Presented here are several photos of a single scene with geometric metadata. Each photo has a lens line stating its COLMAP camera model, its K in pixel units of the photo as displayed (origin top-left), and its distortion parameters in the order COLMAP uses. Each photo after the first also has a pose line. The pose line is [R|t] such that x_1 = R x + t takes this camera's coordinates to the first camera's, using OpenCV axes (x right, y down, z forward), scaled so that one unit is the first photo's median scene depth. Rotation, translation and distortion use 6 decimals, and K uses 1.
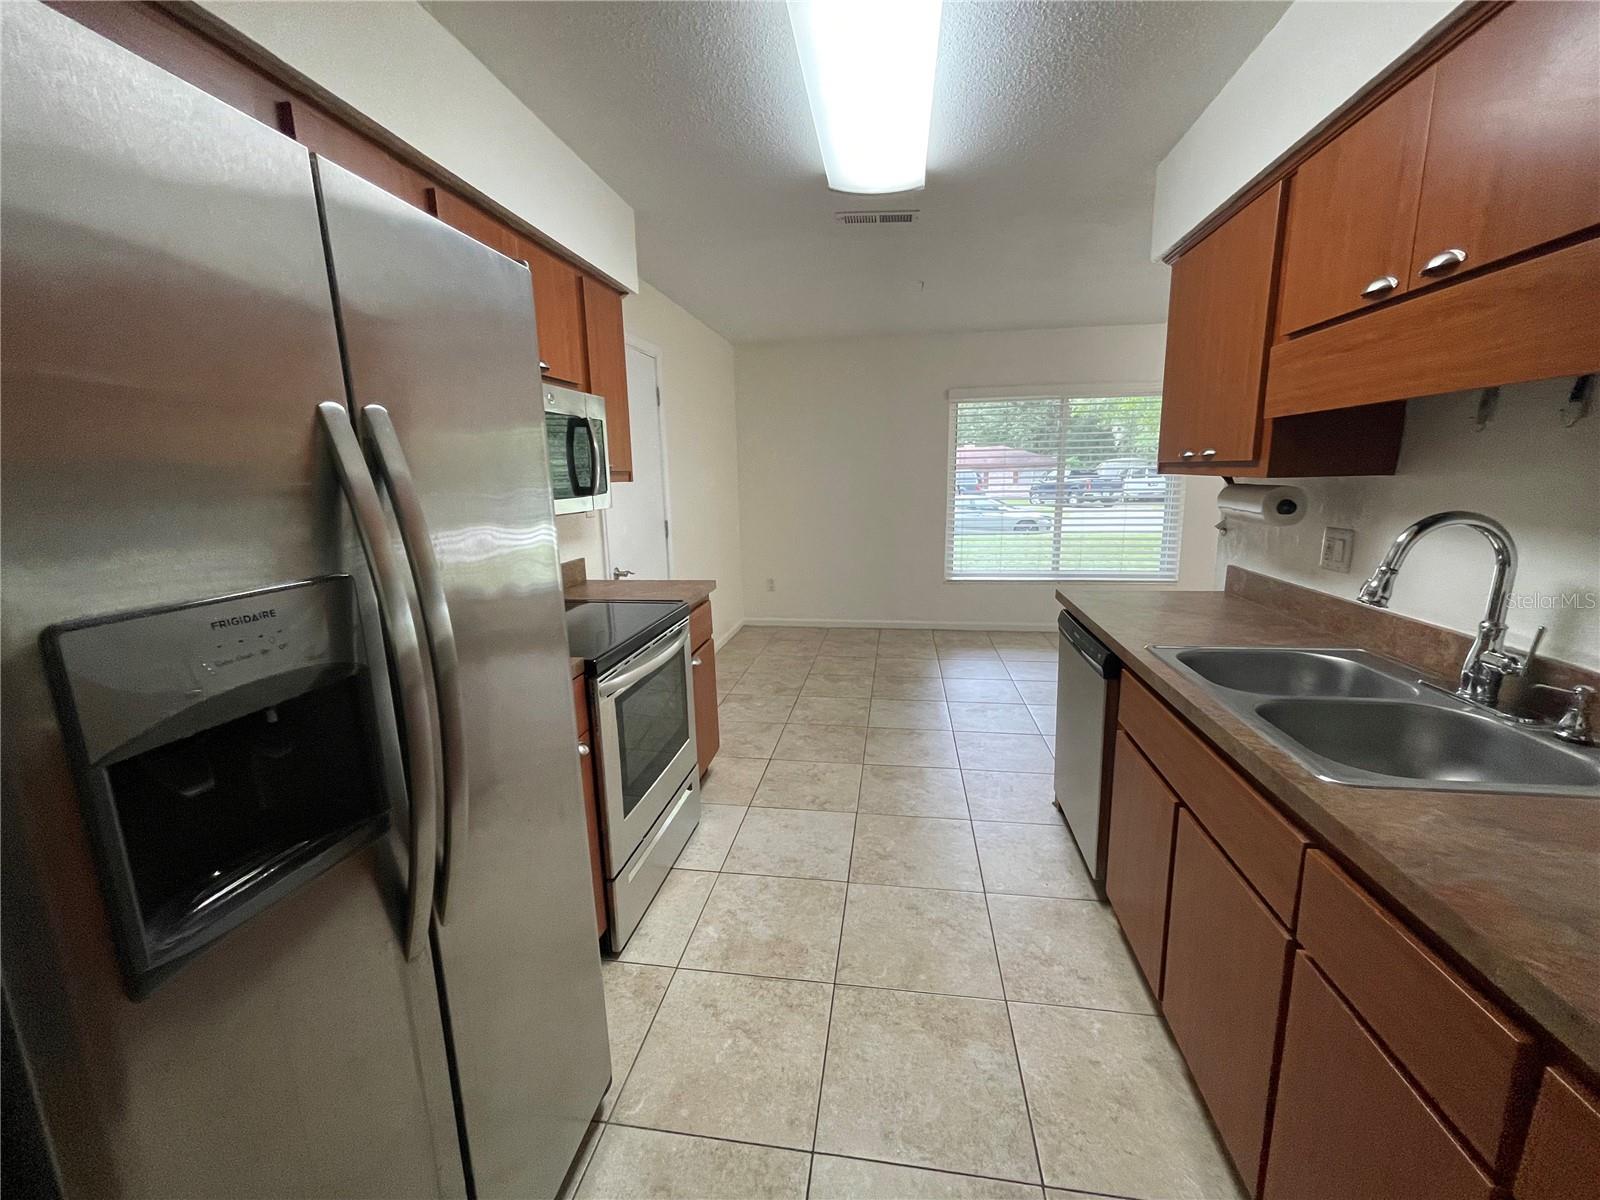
lens RADIAL K [[647.5, 0, 795.3], [0, 647.5, 595.6], [0, 0, 1]] dist [0.000200, -0.000092]
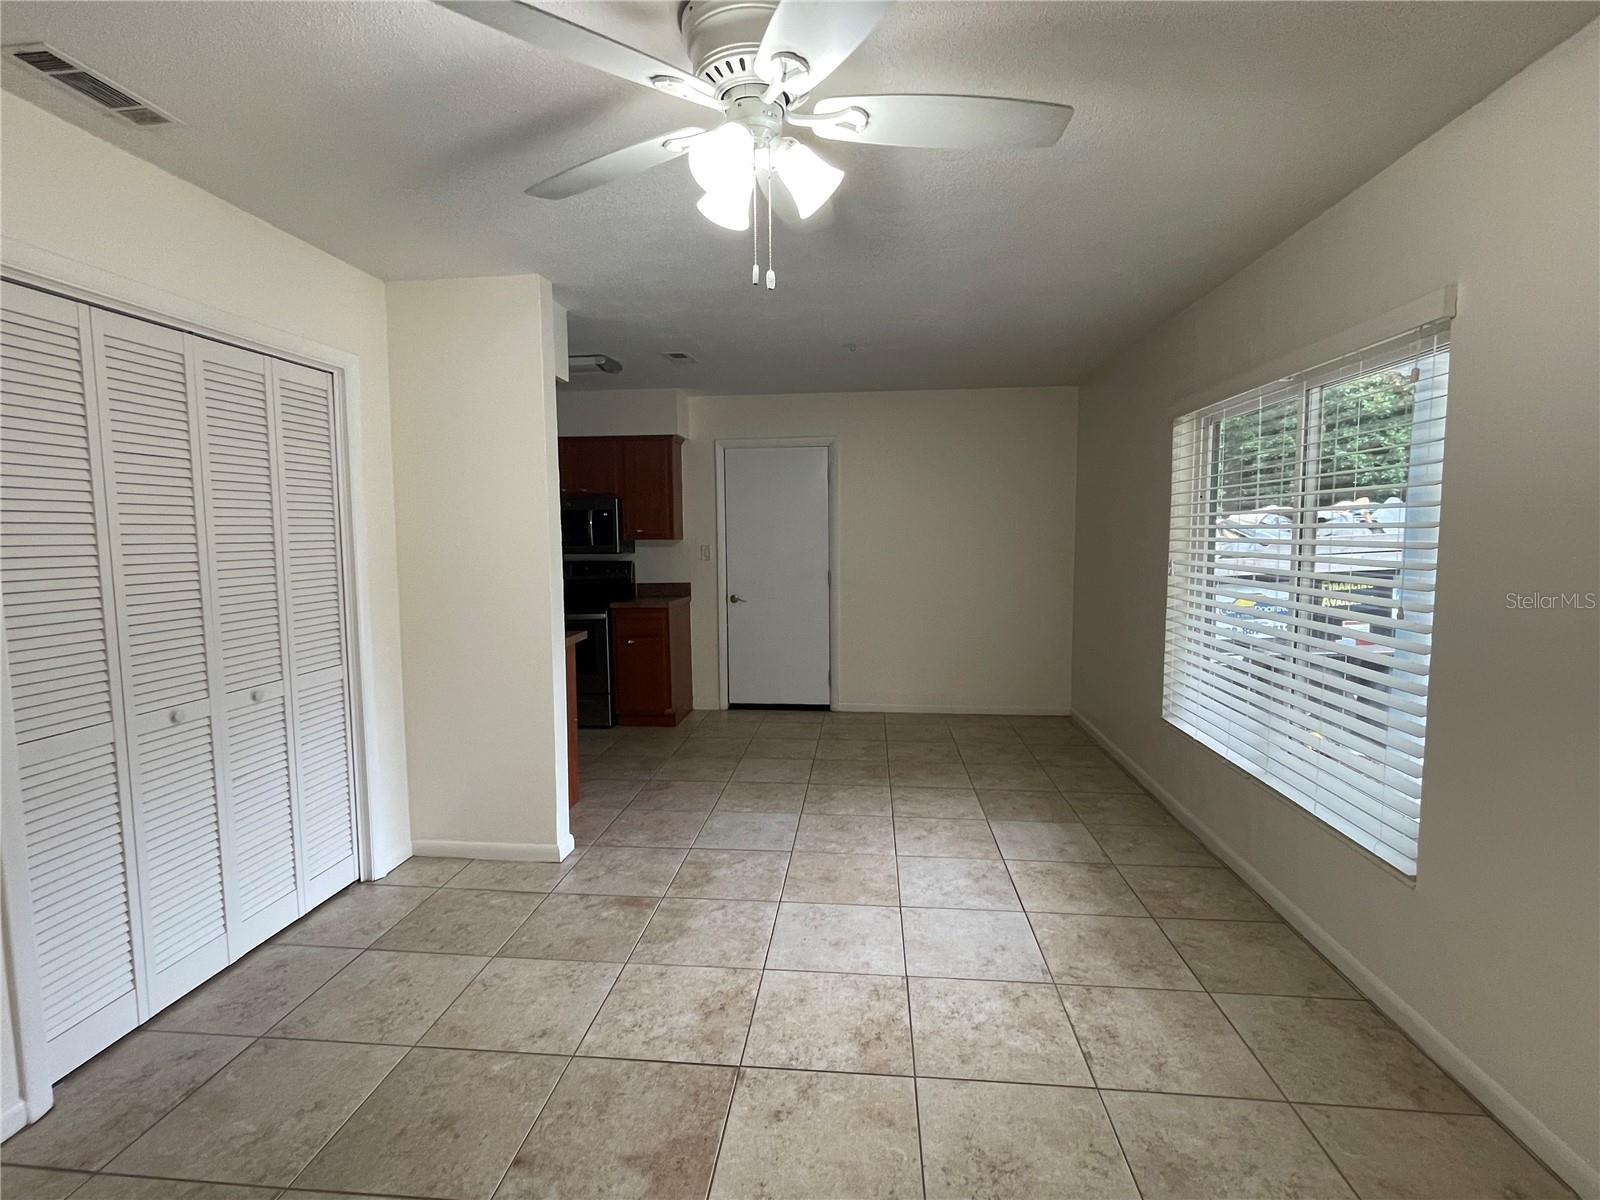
lens RADIAL K [[763.1, 0, 791.5], [0, 763.1, 597.8], [0, 0, 1]] dist [0.001767, 0.001770]
pose [[0.057156, 0.105912, -0.992731, 2.163018], [-0.181447, 0.978899, 0.093990, -0.327169], [0.981738, 0.174756, 0.075167, 1.426060]]
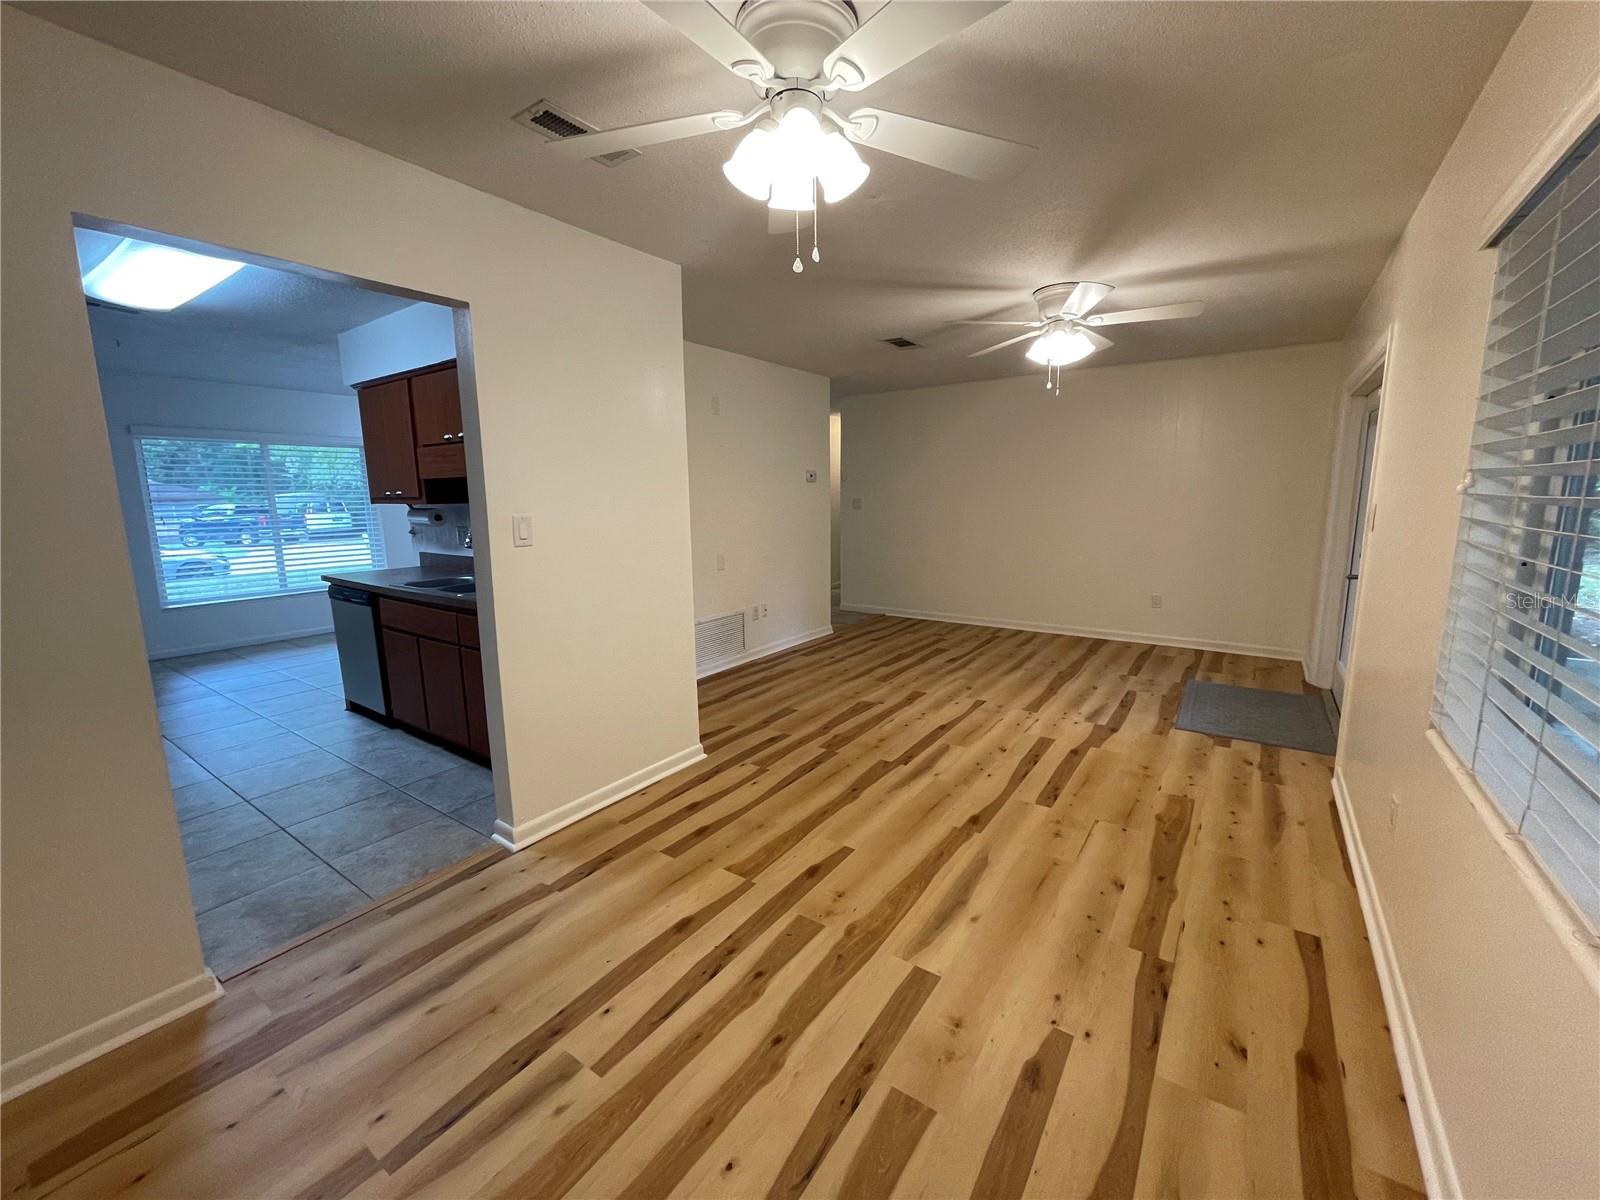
lens RADIAL K [[647.5, 0, 795.9], [0, 647.5, 597.2], [0, 0, 1]] dist [0.000200, -0.000092]
pose [[0.438615, -0.127851, 0.889534, -0.573829], [0.172793, 0.983357, 0.056135, 0.175569], [-0.881907, 0.129084, 0.453407, -0.845882]]
